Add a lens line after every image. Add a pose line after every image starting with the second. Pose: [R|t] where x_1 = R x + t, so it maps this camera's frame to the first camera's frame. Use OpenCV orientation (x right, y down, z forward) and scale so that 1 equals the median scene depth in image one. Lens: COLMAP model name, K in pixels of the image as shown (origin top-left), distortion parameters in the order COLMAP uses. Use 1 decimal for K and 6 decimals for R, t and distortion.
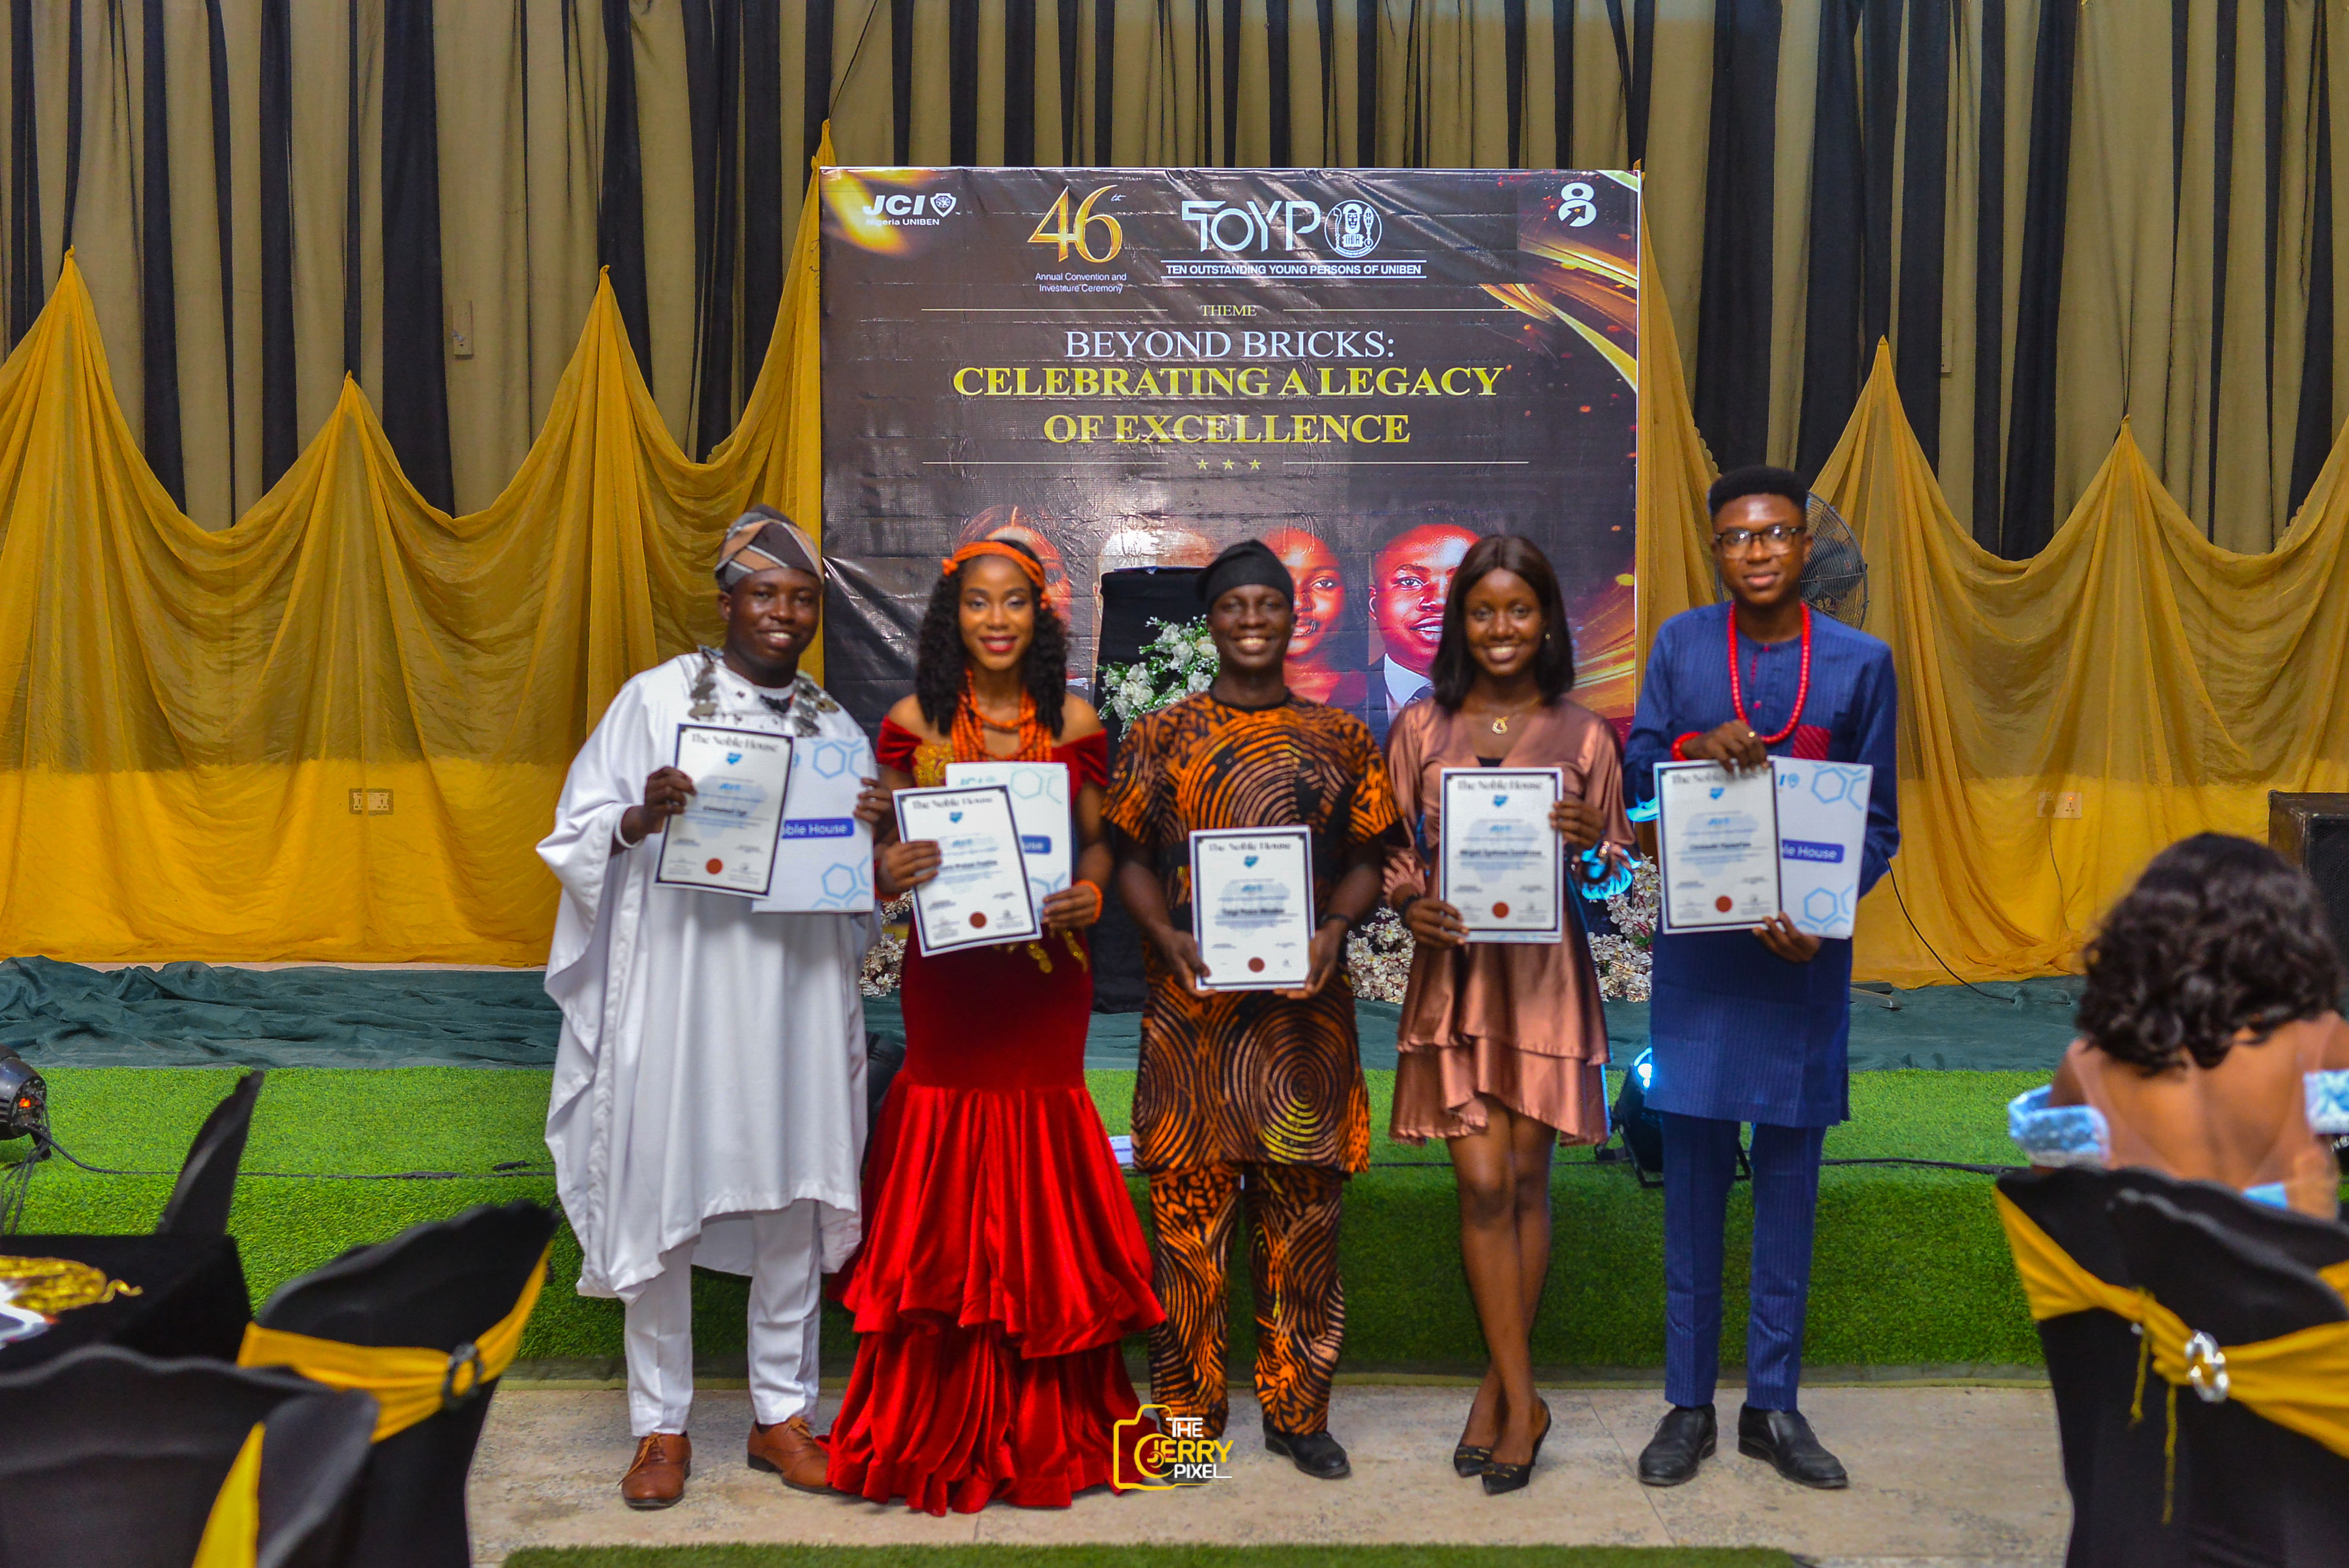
lens RADIAL K [[3390.9, 0, 1174.5], [0, 3390.9, 784.0], [0, 0, 1]] dist [-0.012094, 0.024021]
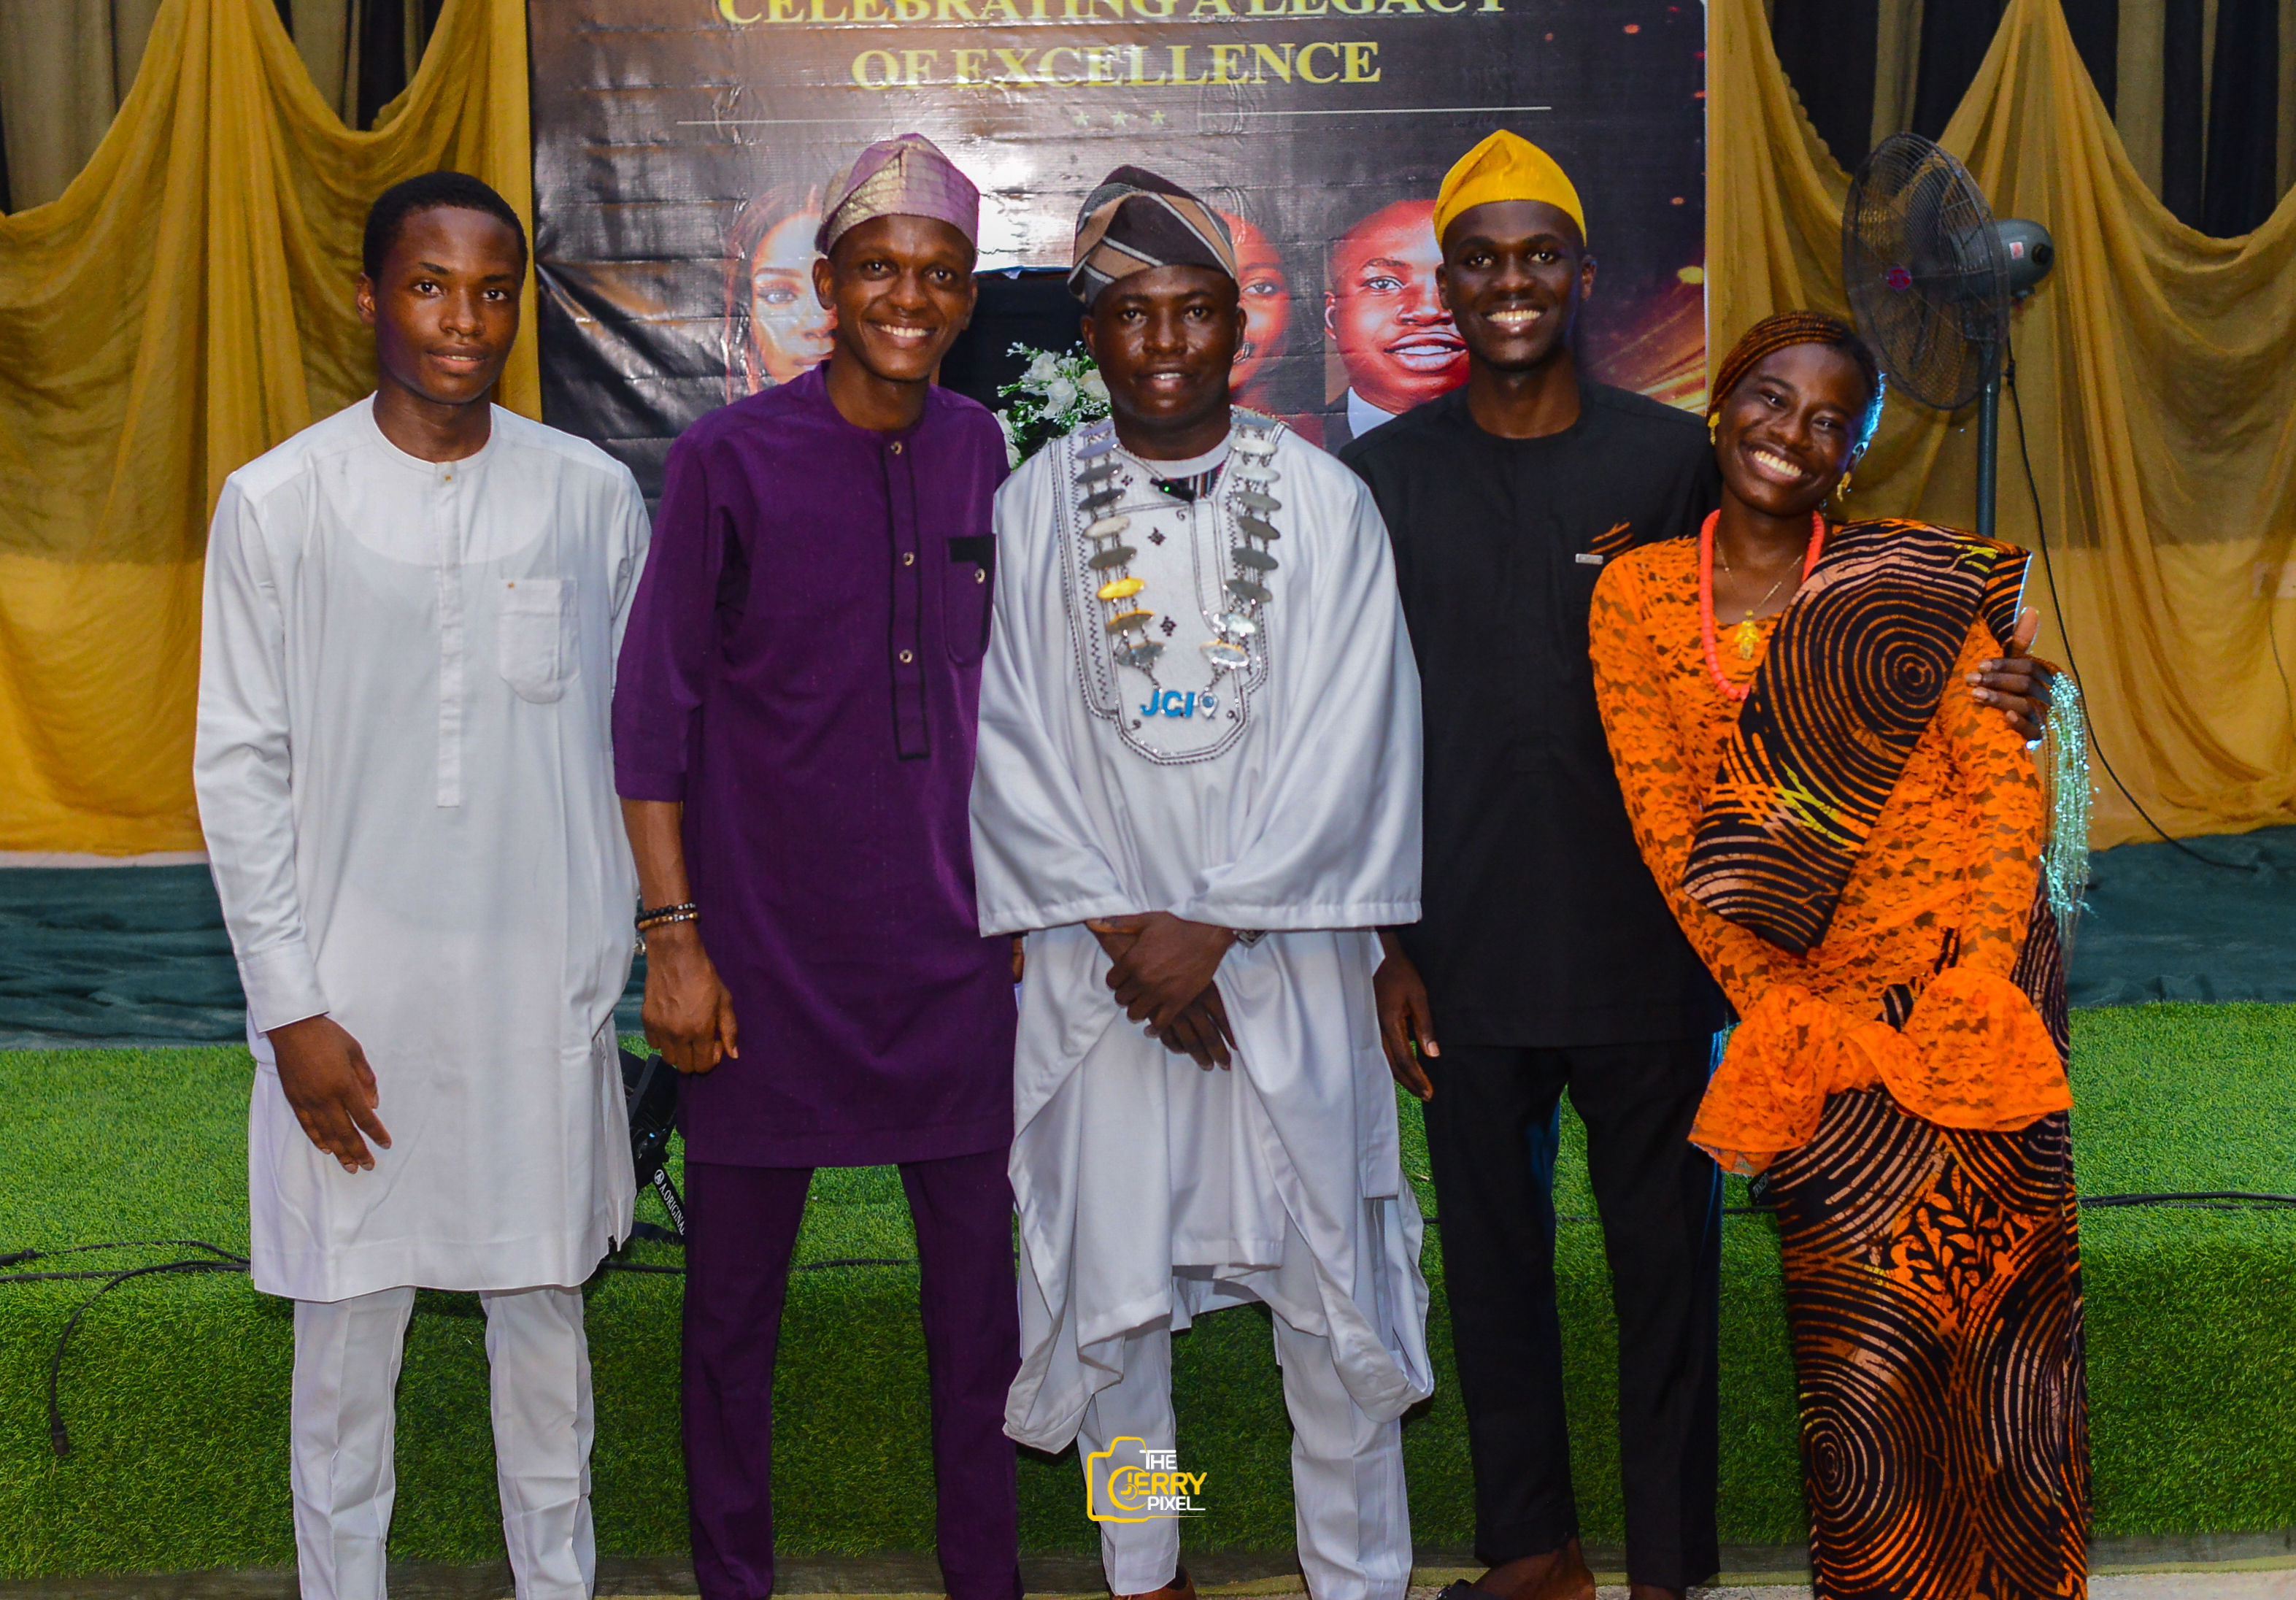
lens RADIAL K [[3742.4, 0, 1144.6], [0, 3742.4, 682.2], [0, 0, 1]] dist [-0.003486, 0.000947]
pose [[0.999246, -0.020926, 0.032694, -0.006331], [0.019349, 0.998667, 0.047844, -0.015466], [-0.033652, -0.047176, 0.998320, 0.229112]]
